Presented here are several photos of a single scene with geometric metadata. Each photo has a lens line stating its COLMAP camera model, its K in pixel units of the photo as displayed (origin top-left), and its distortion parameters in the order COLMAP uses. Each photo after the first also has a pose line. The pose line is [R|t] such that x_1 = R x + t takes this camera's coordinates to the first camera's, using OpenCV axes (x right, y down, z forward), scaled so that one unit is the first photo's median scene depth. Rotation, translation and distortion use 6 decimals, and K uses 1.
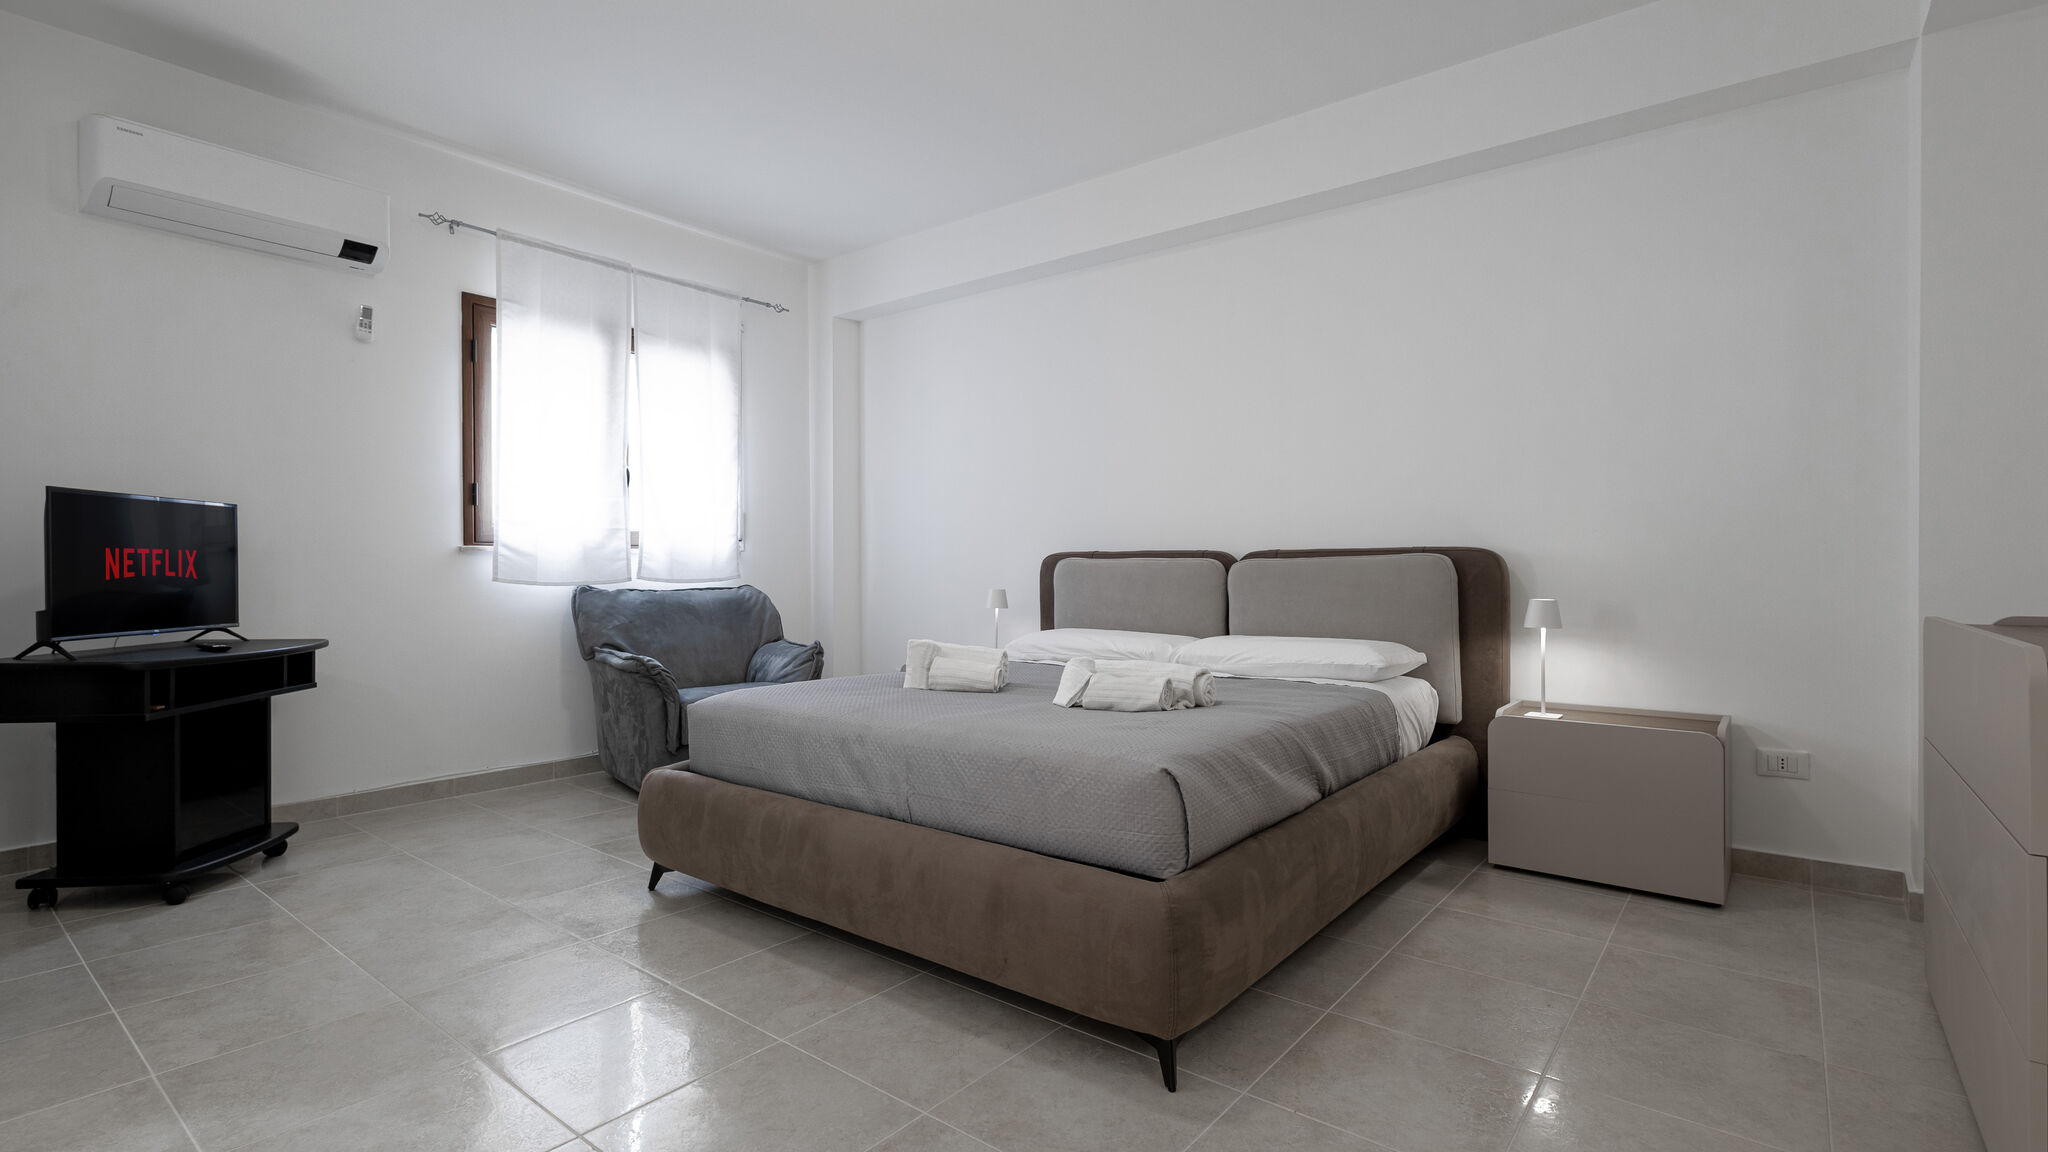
lens RADIAL K [[942.7, 0, 1018.4], [0, 942.7, 573.6], [0, 0, 1]] dist [0.019220, -0.005731]
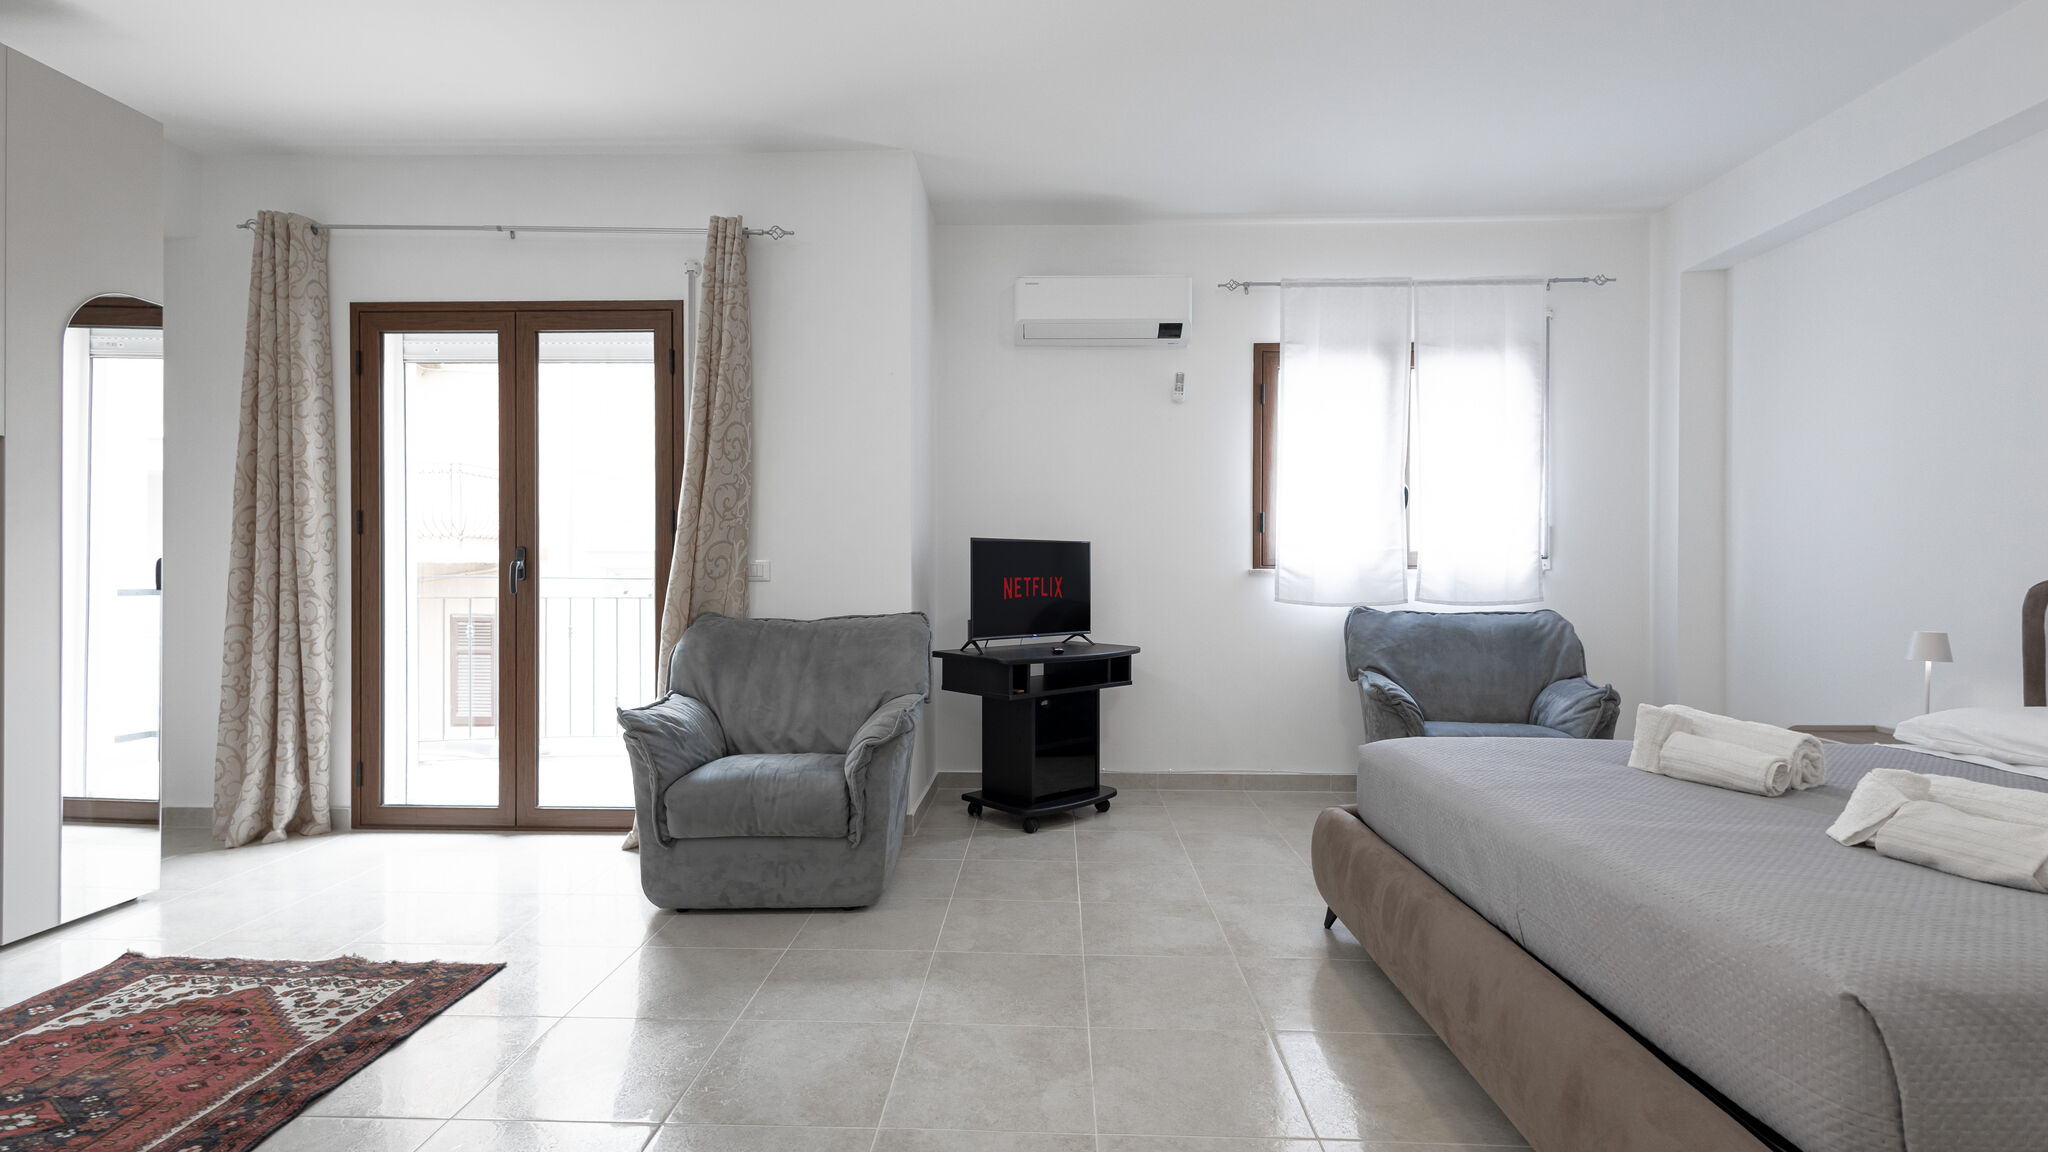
lens RADIAL K [[942.7, 0, 1020.1], [0, 942.7, 574.7], [0, 0, 1]] dist [0.019220, -0.005731]
pose [[0.600983, 0.006450, -0.799236, 0.175920], [-0.006181, 0.999975, 0.003422, -0.029979], [0.799238, 0.002883, 0.601008, 0.127916]]
